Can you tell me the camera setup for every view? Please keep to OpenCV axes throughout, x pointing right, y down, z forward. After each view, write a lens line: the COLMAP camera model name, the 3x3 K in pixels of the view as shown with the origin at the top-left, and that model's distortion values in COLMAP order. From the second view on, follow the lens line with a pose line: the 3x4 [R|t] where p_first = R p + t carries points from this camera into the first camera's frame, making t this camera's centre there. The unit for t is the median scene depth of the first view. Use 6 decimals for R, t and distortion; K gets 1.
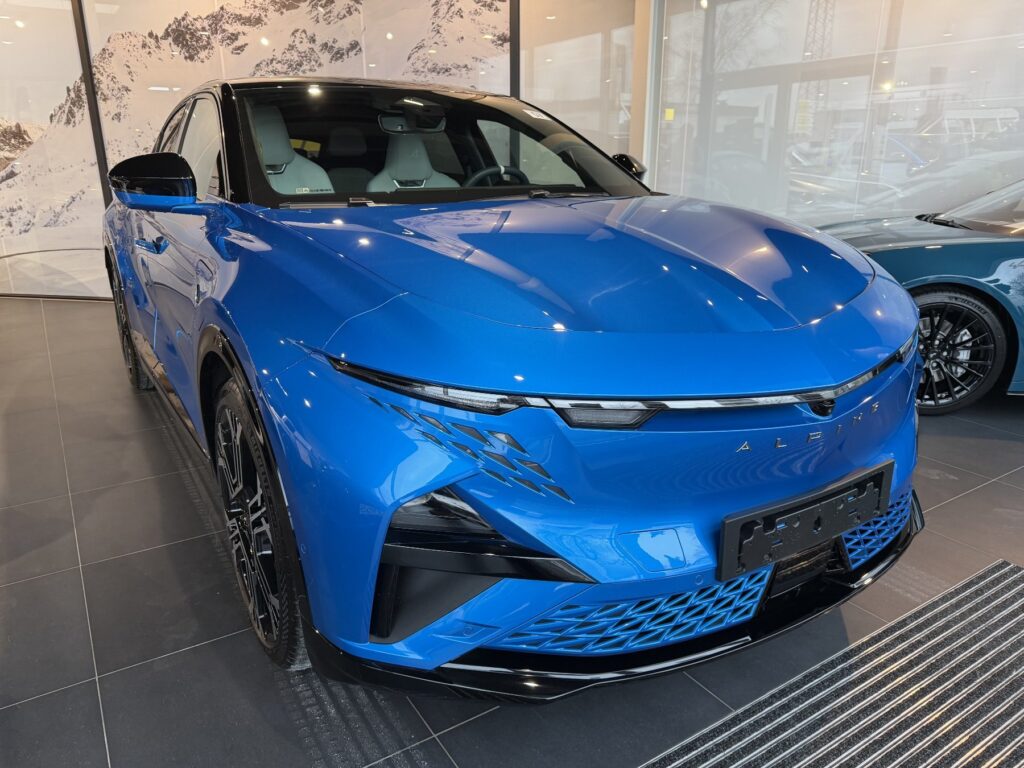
lens RADIAL K [[728.2, 0, 512.0], [0, 728.2, 384.0], [0, 0, 1]] dist [0.001318, -0.000290]
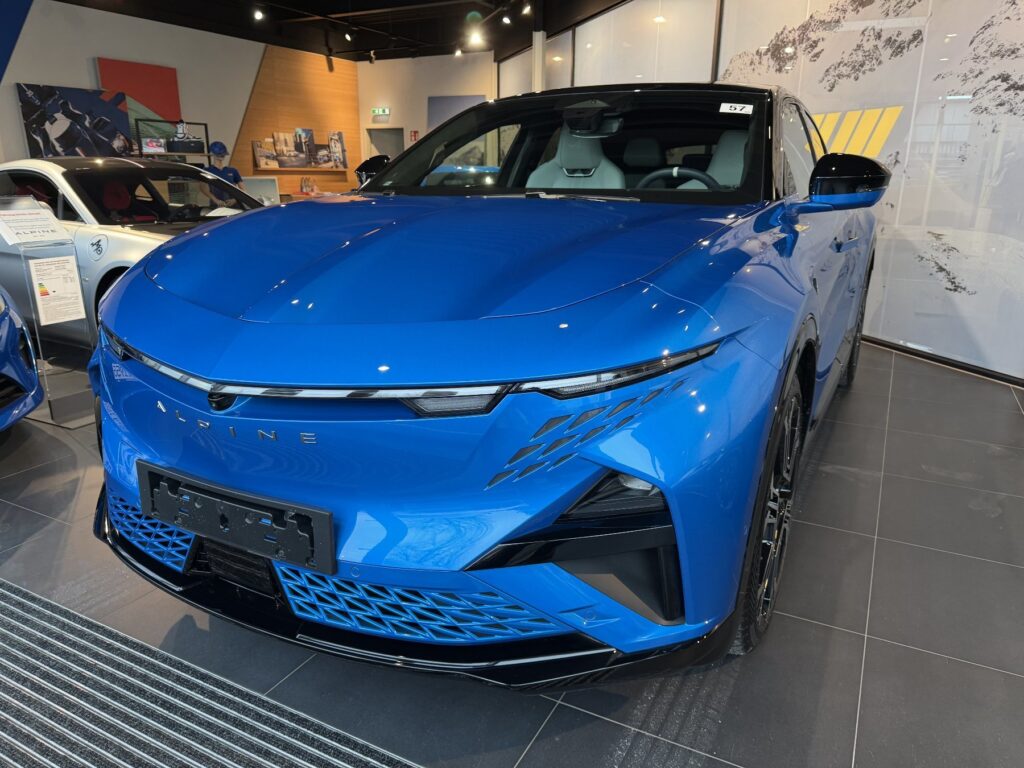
lens RADIAL K [[728.2, 0, 512.0], [0, 728.2, 384.0], [0, 0, 1]] dist [0.001318, -0.000290]
pose [[0.495831, 0.252230, -0.830982, 0.361379], [-0.266191, 0.954973, 0.131034, -0.056410], [0.826616, 0.156229, 0.540646, 0.200411]]
